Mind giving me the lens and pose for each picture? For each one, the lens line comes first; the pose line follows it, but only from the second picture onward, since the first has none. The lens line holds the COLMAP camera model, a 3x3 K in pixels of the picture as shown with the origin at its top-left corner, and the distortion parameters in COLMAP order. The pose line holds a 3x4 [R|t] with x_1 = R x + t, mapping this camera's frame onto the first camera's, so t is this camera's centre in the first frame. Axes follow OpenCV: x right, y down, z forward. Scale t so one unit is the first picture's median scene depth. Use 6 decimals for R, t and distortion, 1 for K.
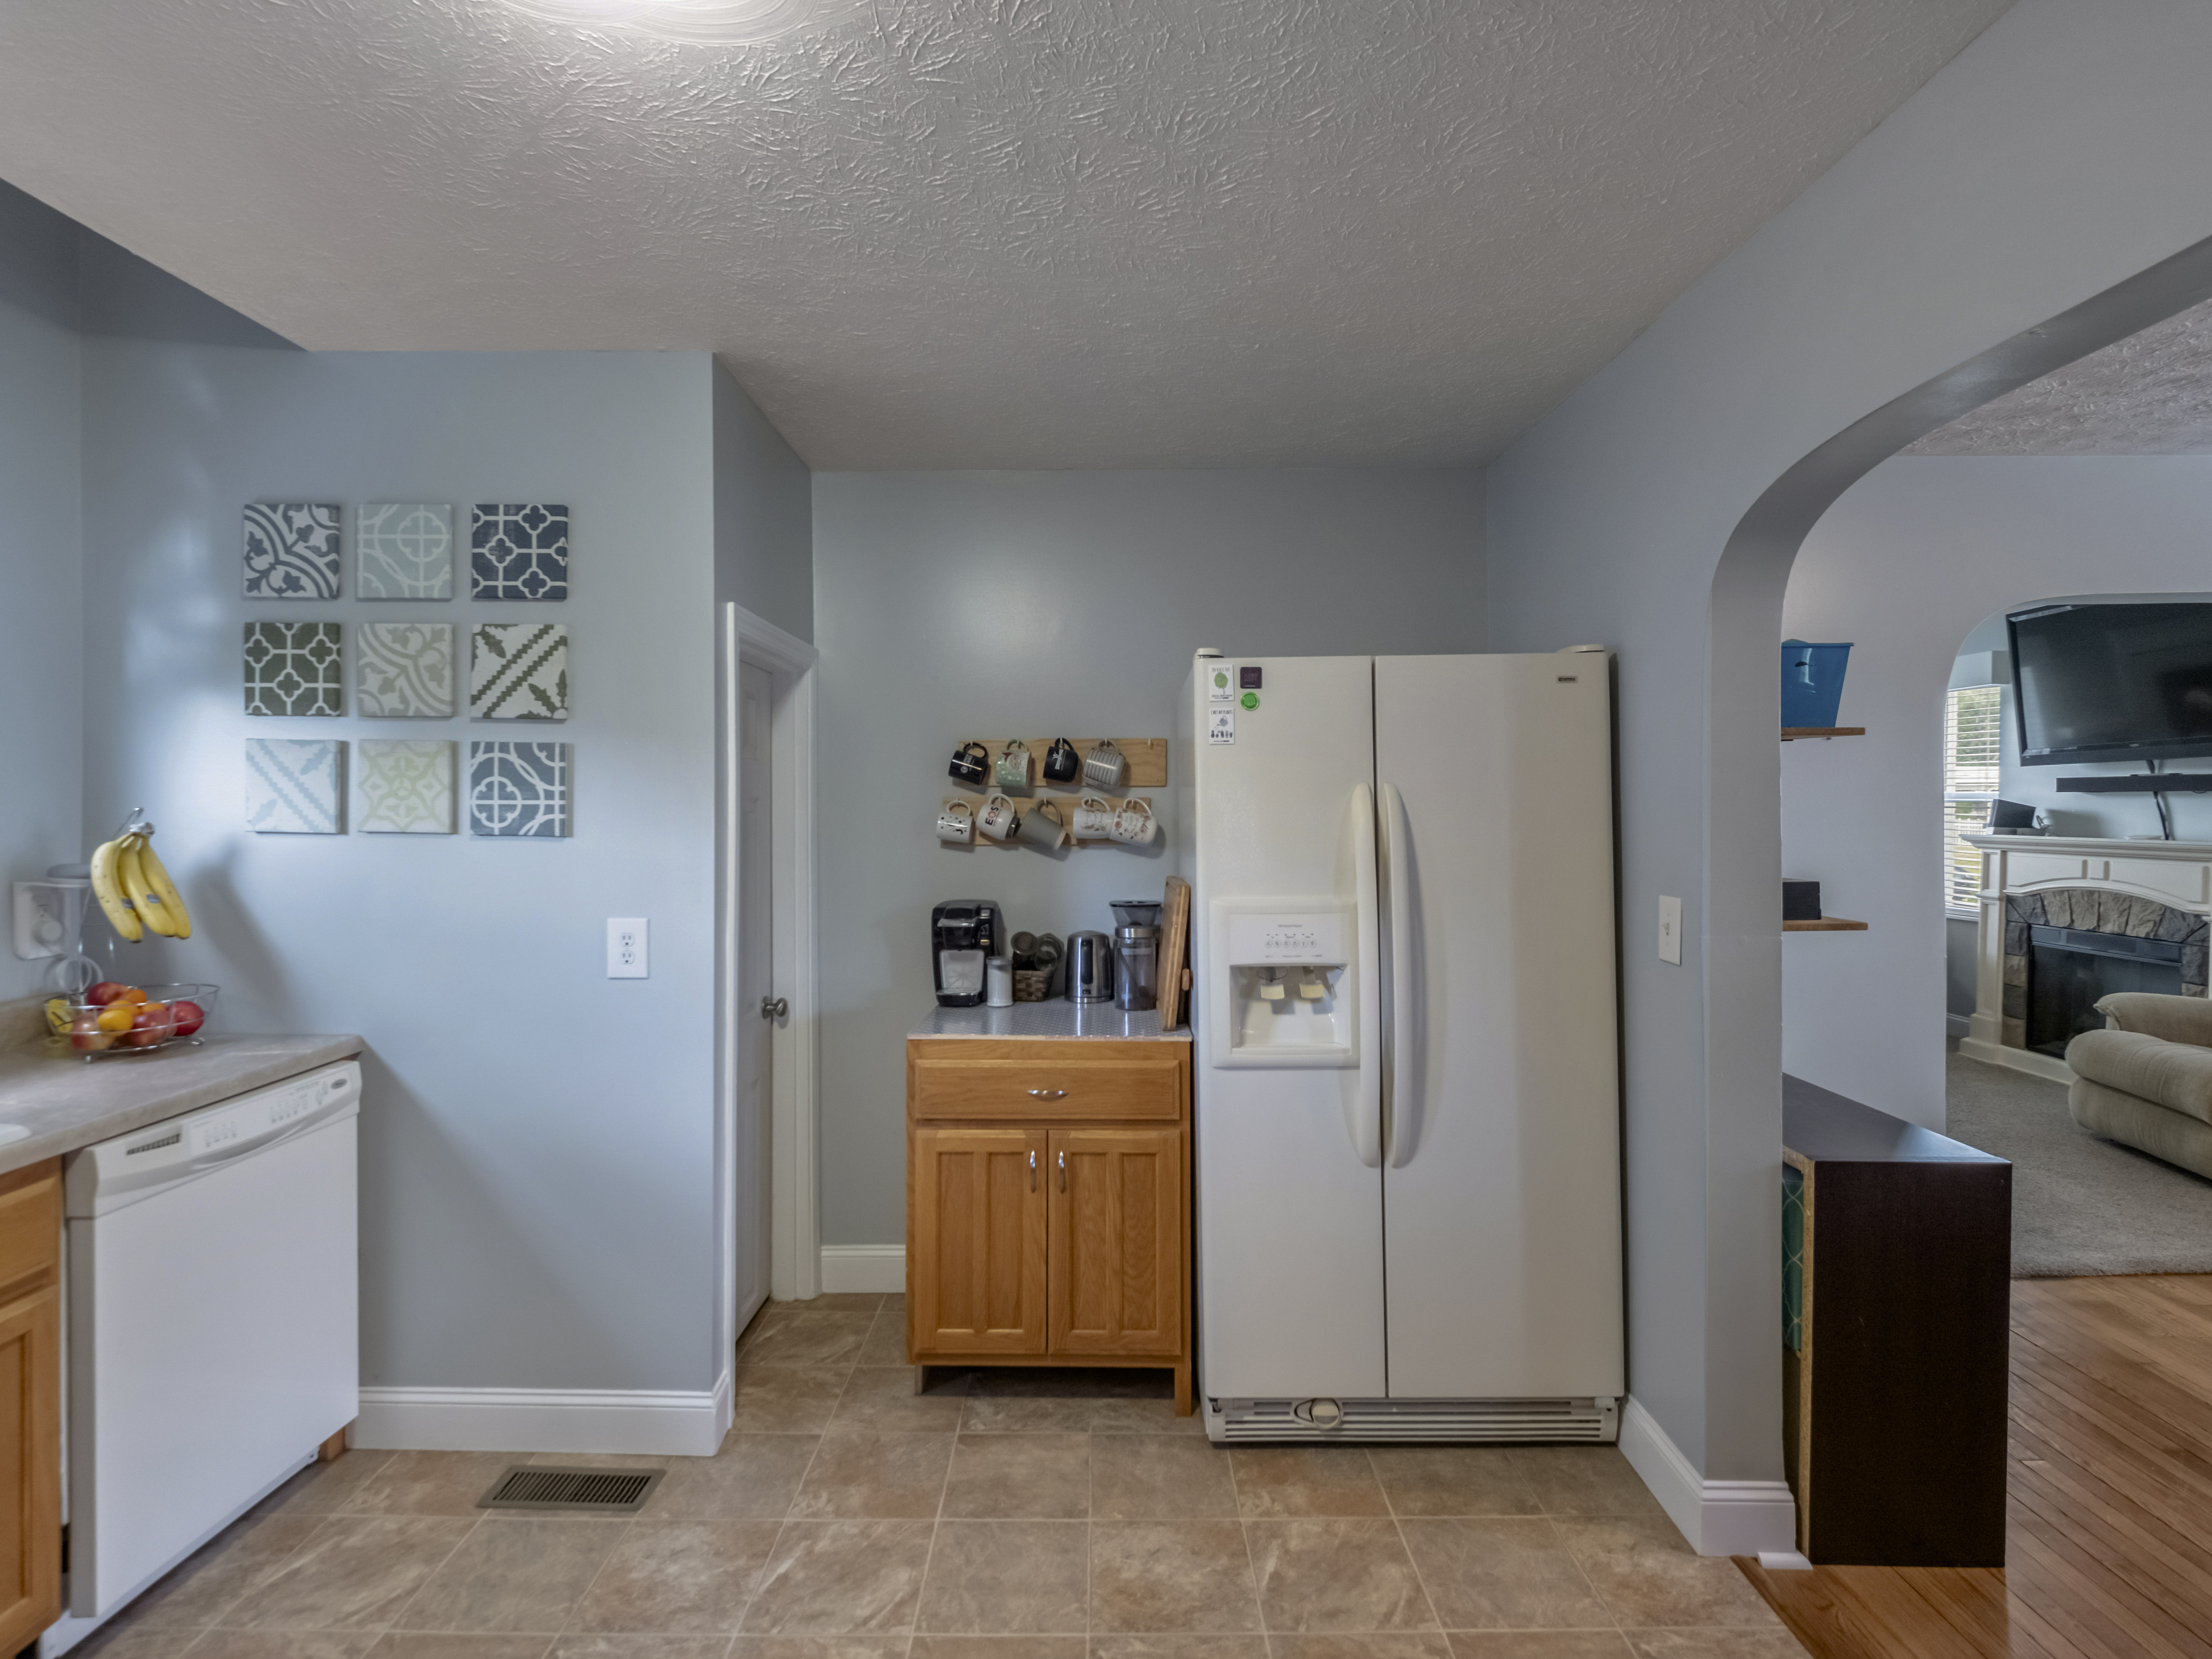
lens RADIAL K [[1096.9, 0, 1091.6], [0, 1096.9, 805.7], [0, 0, 1]] dist [0.006498, -0.006638]
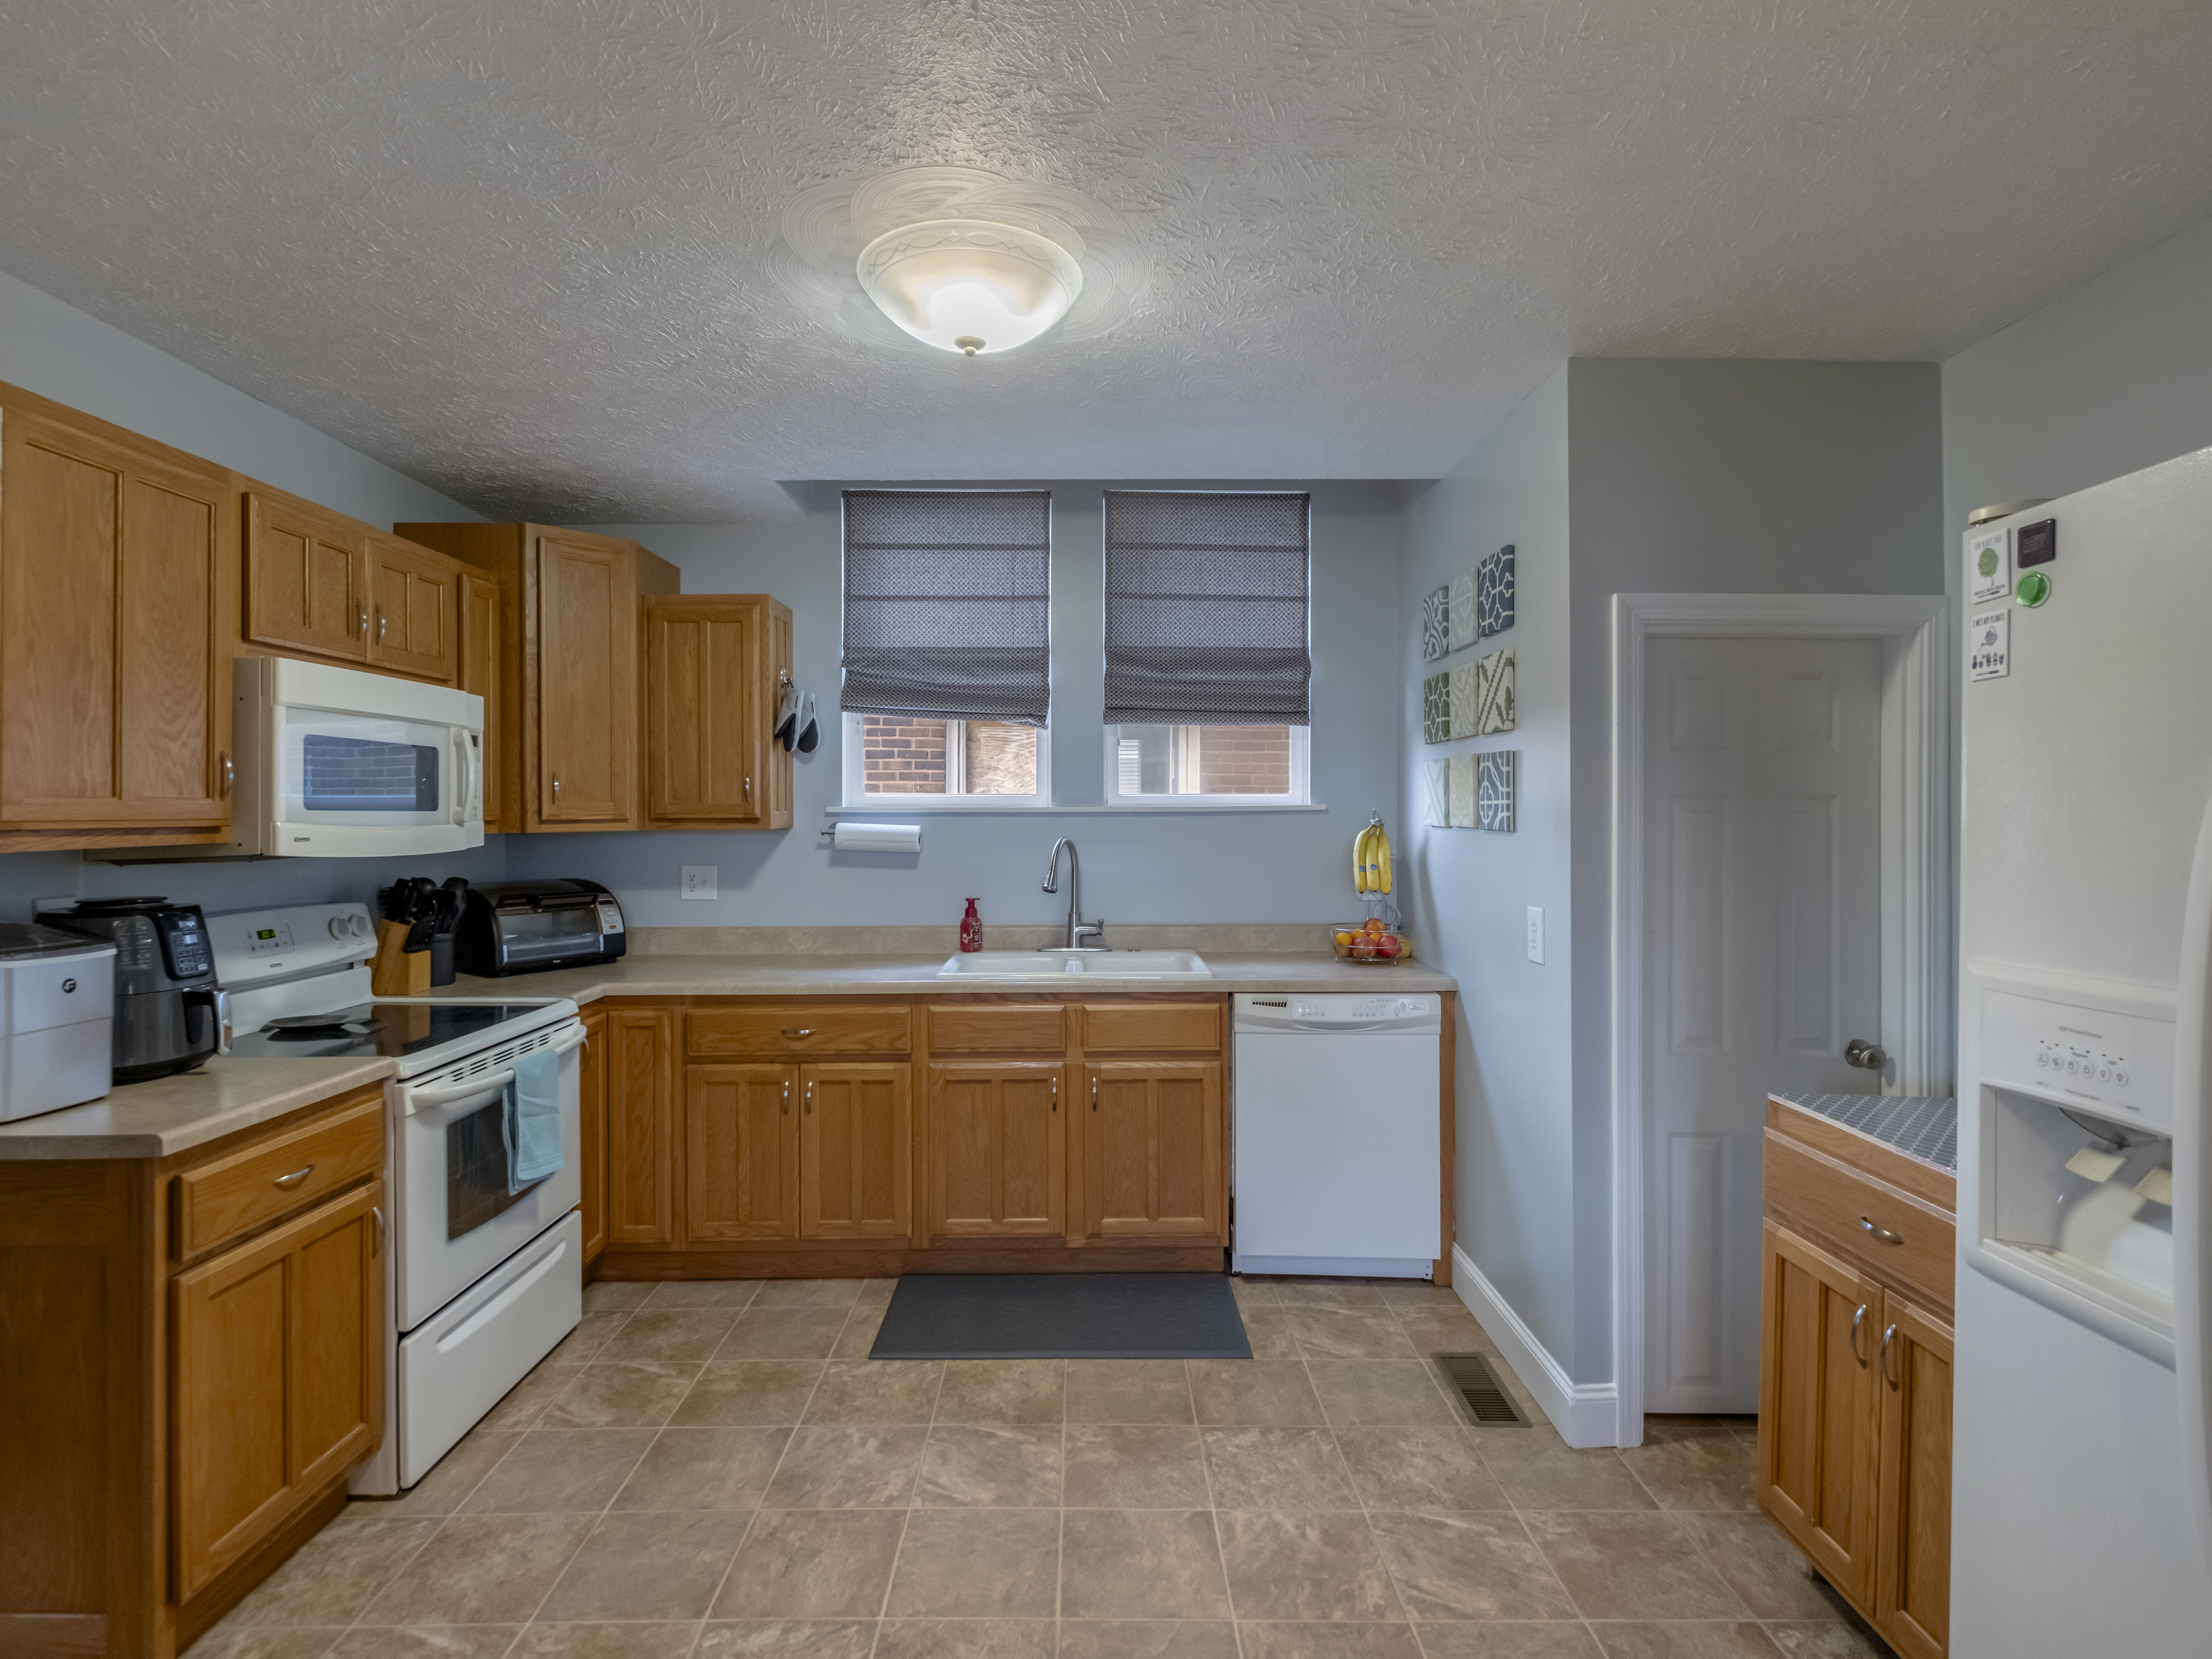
lens RADIAL K [[1096.9, 0, 1085.4], [0, 1096.9, 813.3], [0, 0, 1]] dist [0.006498, -0.006638]
pose [[0.001120, -0.004114, -0.999991, 0.666380], [-0.004465, 0.999982, -0.004119, 0.015443], [0.999989, 0.004470, 0.001101, 0.550205]]
